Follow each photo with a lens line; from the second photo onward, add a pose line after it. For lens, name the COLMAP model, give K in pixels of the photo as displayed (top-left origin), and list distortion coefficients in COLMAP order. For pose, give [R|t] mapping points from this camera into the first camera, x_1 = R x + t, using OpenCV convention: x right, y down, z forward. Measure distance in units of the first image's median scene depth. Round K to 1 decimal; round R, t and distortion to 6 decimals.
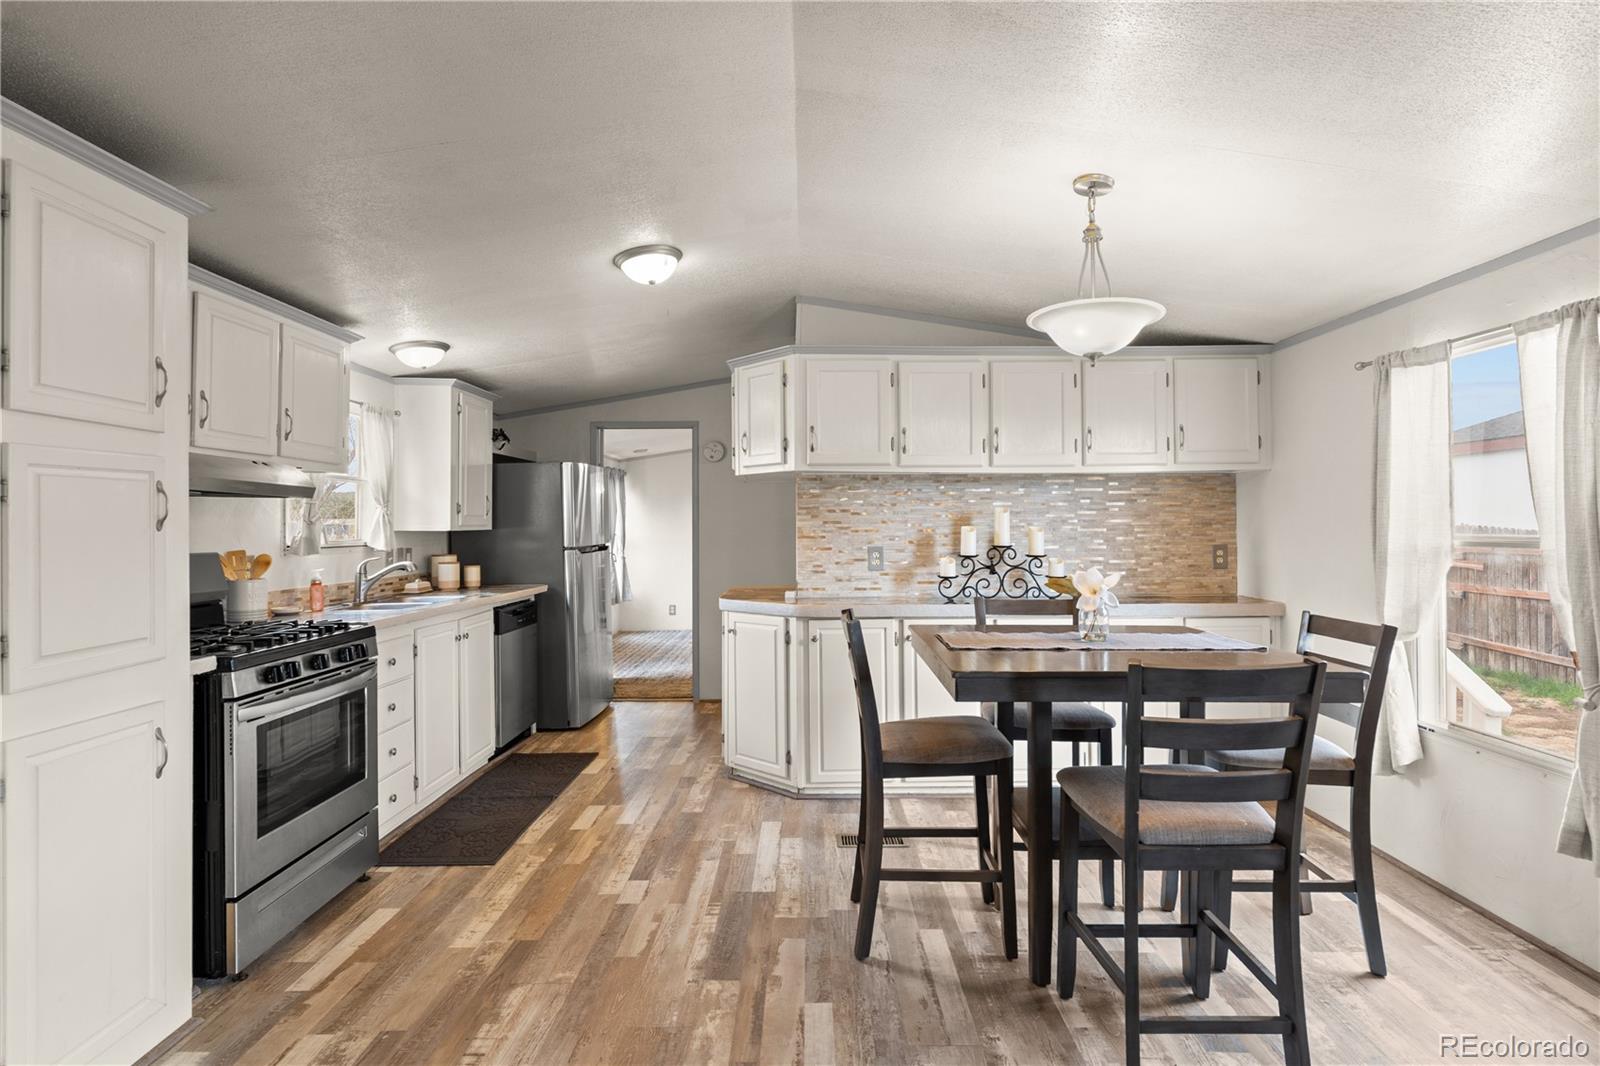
lens RADIAL K [[800.2, 0, 794.2], [0, 800.2, 517.4], [0, 0, 1]] dist [0.003516, 0.000213]
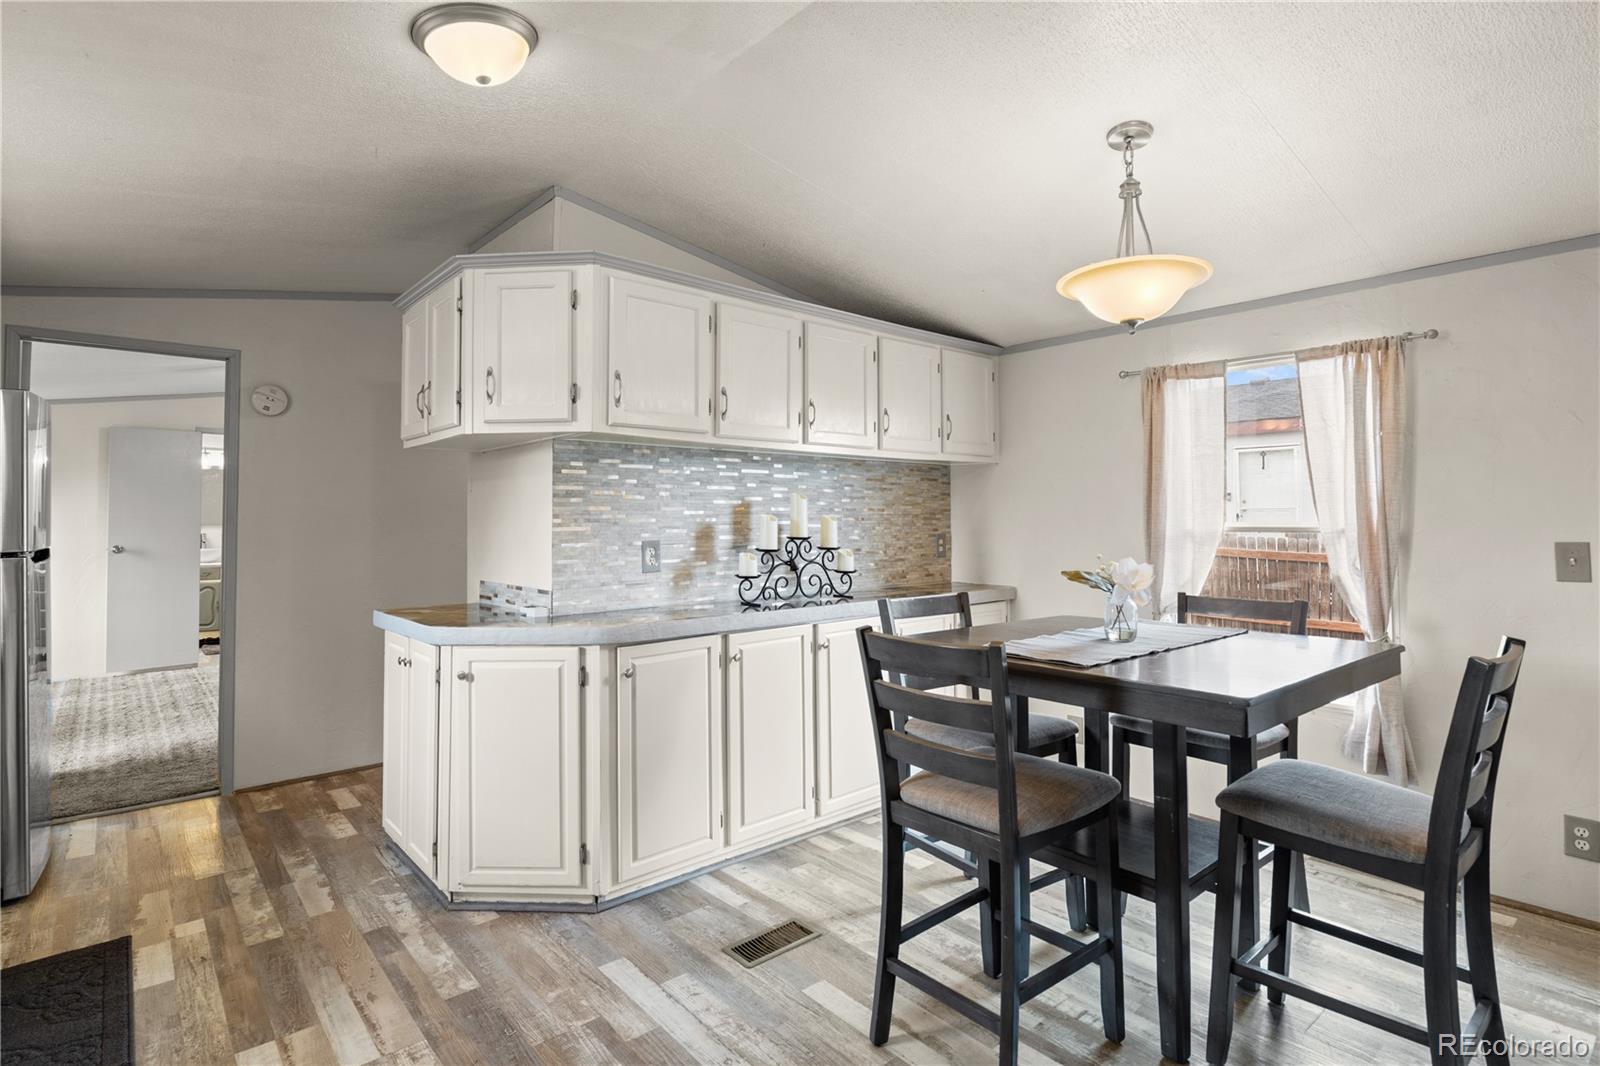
lens RADIAL K [[803.8, 0, 784.2], [0, 803.8, 494.8], [0, 0, 1]] dist [-0.001285, -0.000608]
pose [[0.755486, 0.022510, 0.654778, -0.323359], [-0.008274, 0.999658, -0.024819, 0.011500], [-0.655112, 0.013333, 0.755414, 0.364217]]
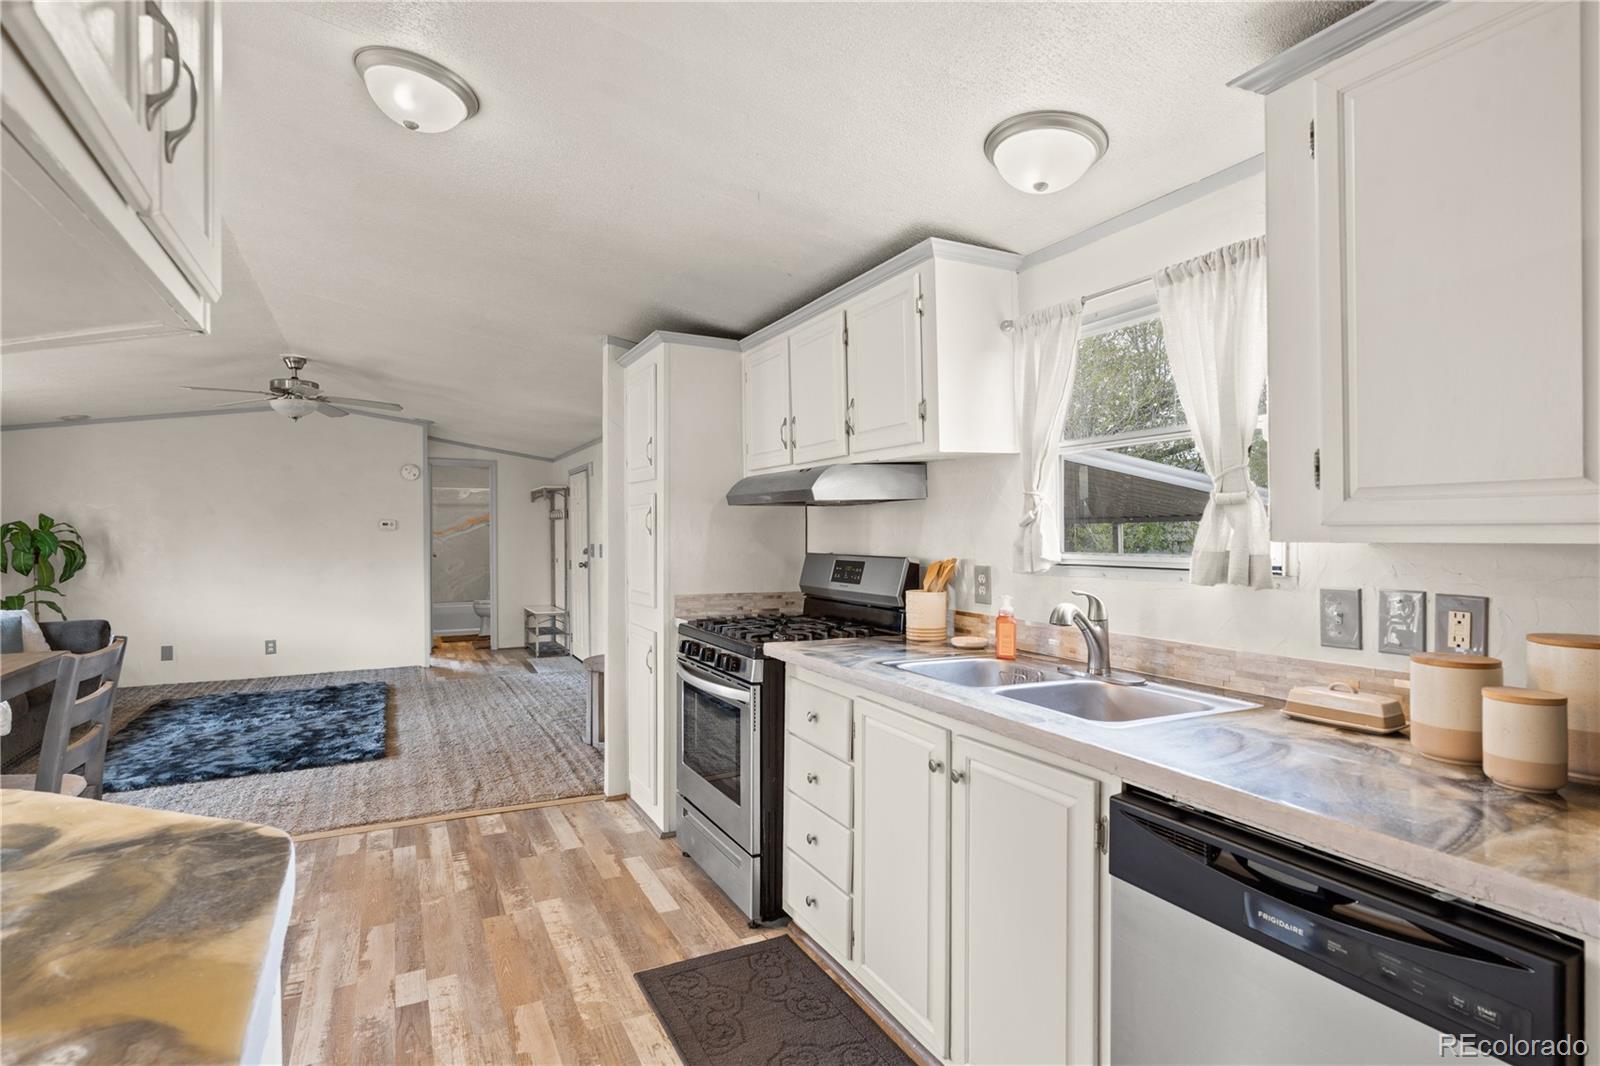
lens RADIAL K [[800.2, 0, 794.2], [0, 800.2, 517.4], [0, 0, 1]] dist [0.003516, 0.000213]
pose [[-0.883966, 0.008899, -0.467467, -0.122970], [0.020893, 0.999572, -0.020479, 0.009783], [0.467084, -0.027870, -0.883773, 1.404709]]
